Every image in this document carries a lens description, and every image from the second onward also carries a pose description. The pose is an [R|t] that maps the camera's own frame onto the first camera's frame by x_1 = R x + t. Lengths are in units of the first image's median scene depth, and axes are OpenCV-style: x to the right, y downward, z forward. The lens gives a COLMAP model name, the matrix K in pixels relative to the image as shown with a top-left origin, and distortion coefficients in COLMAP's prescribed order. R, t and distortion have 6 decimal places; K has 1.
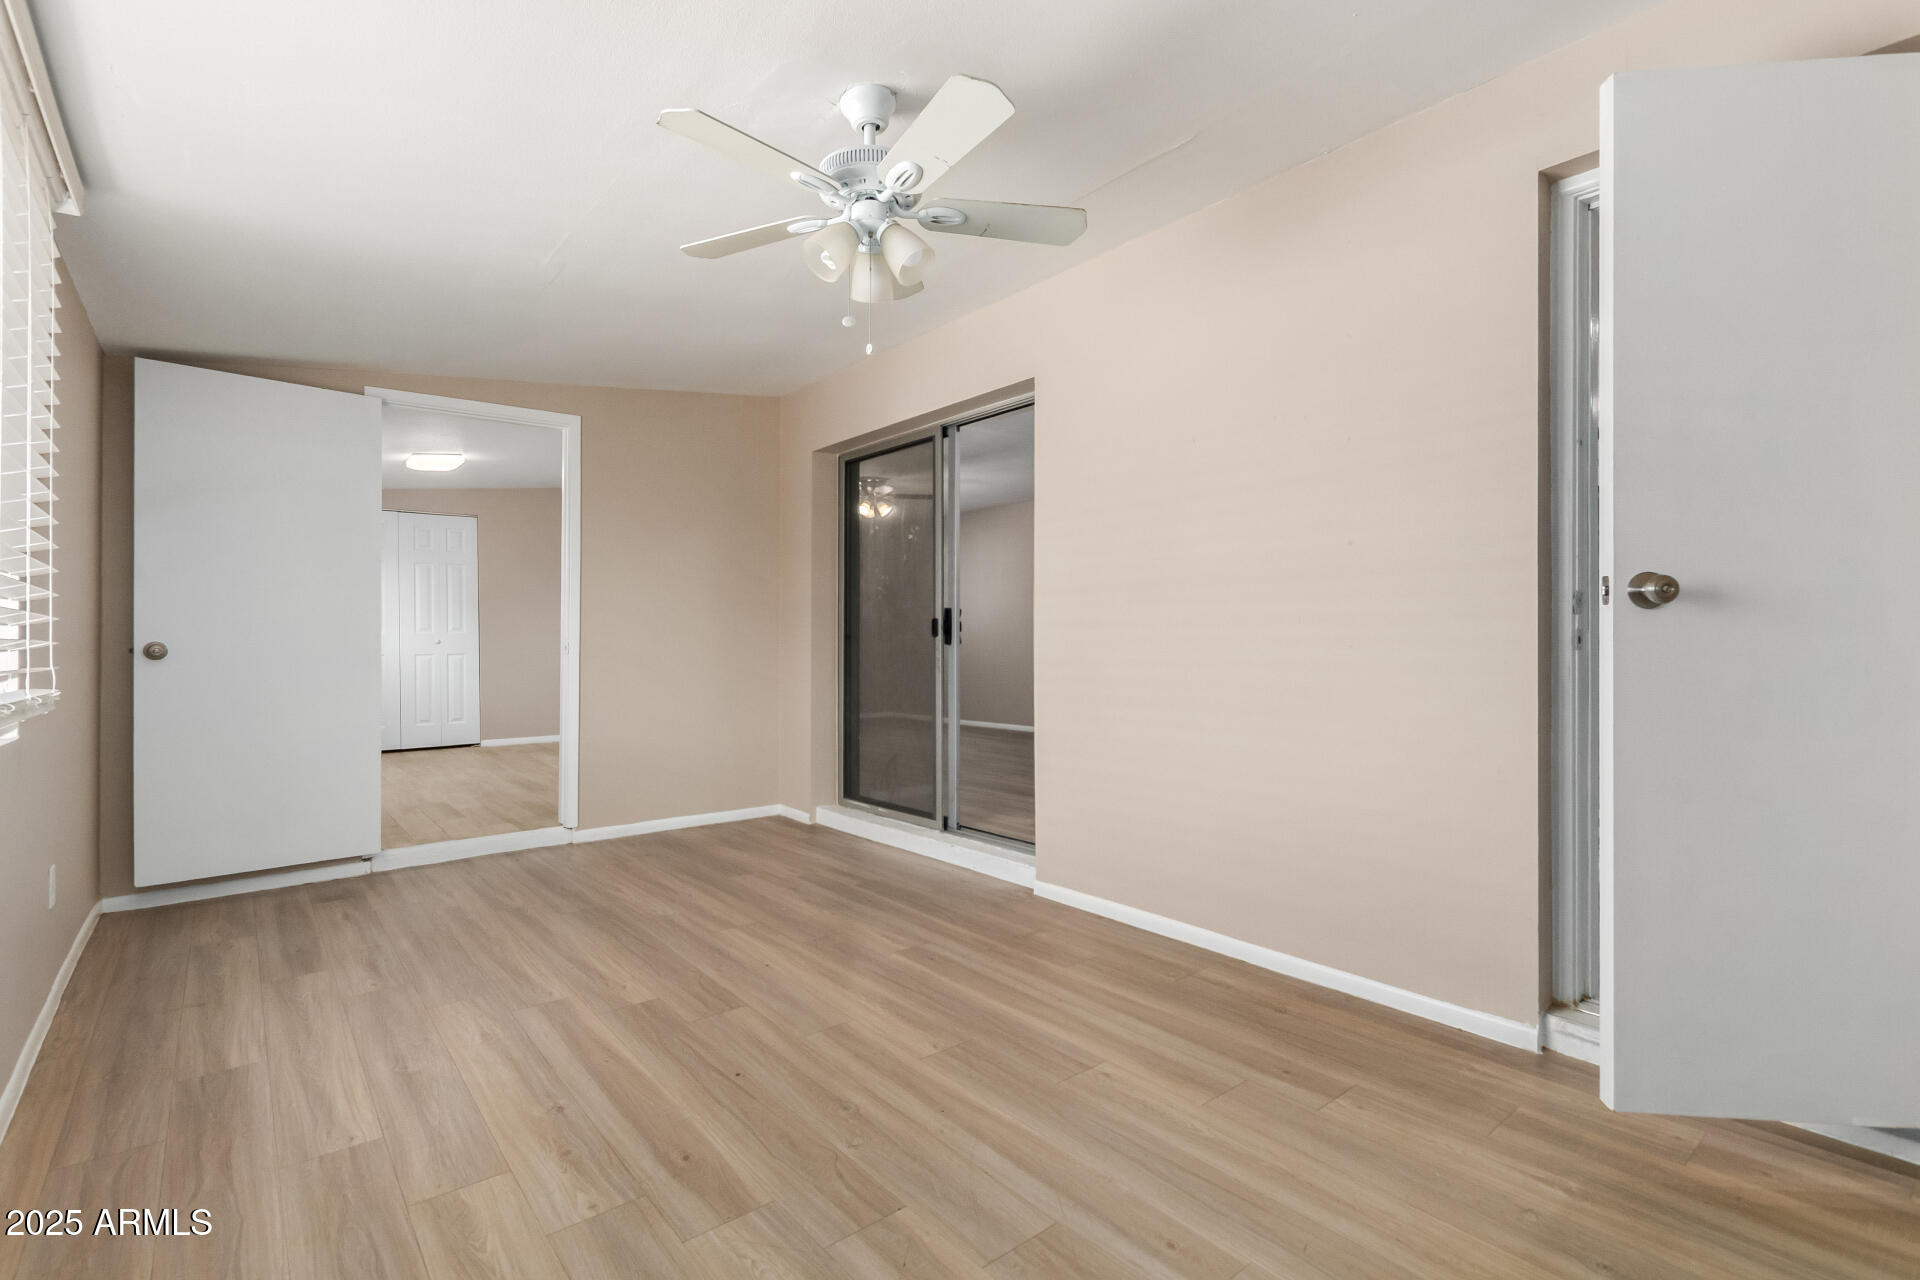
lens RADIAL K [[897.7, 0, 963.6], [0, 897.7, 645.4], [0, 0, 1]] dist [0.001860, -0.000757]
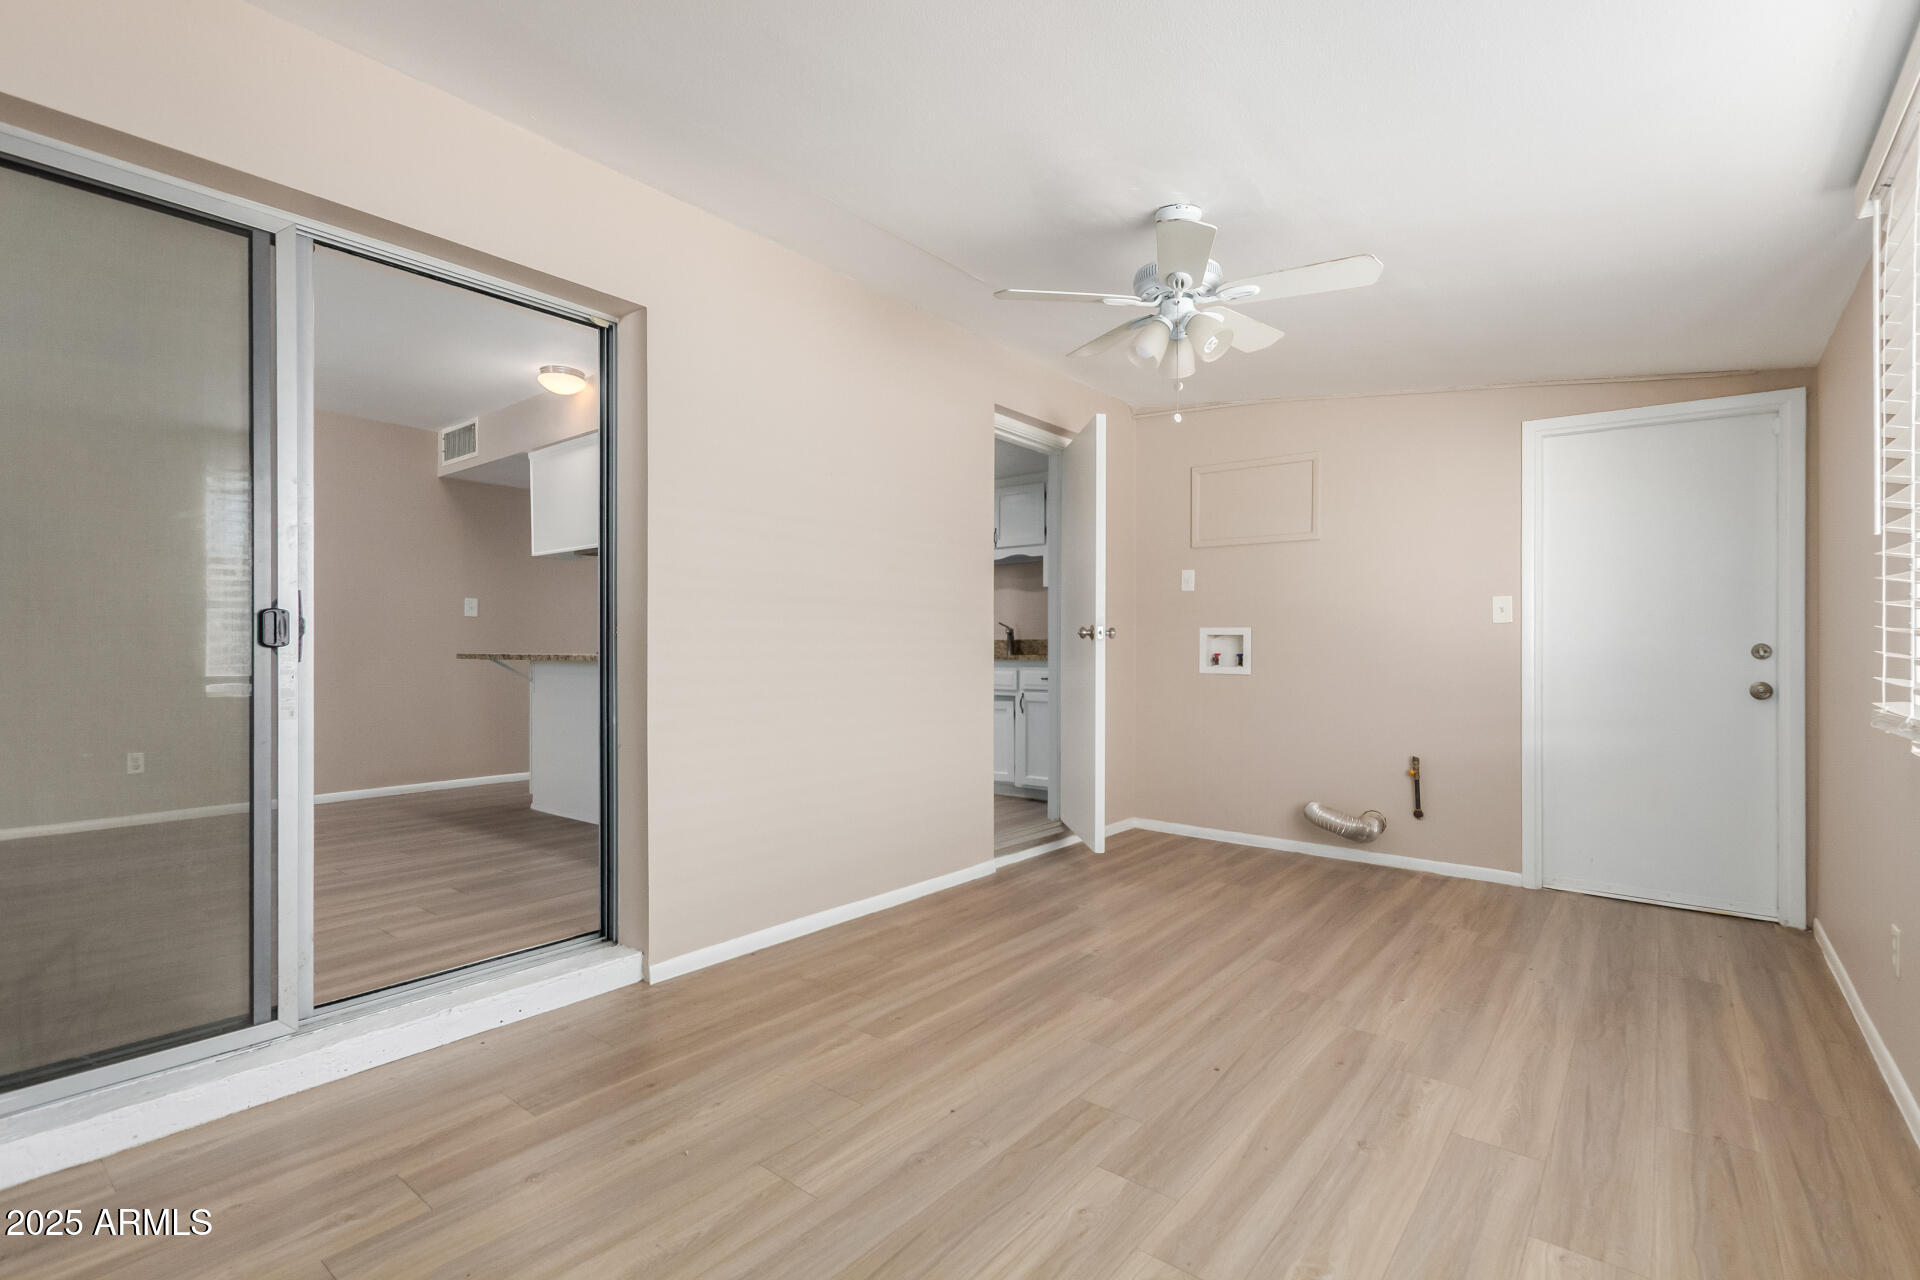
lens RADIAL K [[897.7, 0, 962.9], [0, 897.7, 638.9], [0, 0, 1]] dist [0.001860, -0.000757]
pose [[-0.214756, 0.008763, 0.976628, -1.104297], [0.001806, 0.999962, -0.008575, -0.014244], [-0.976666, -0.000078, -0.214764, 1.377157]]
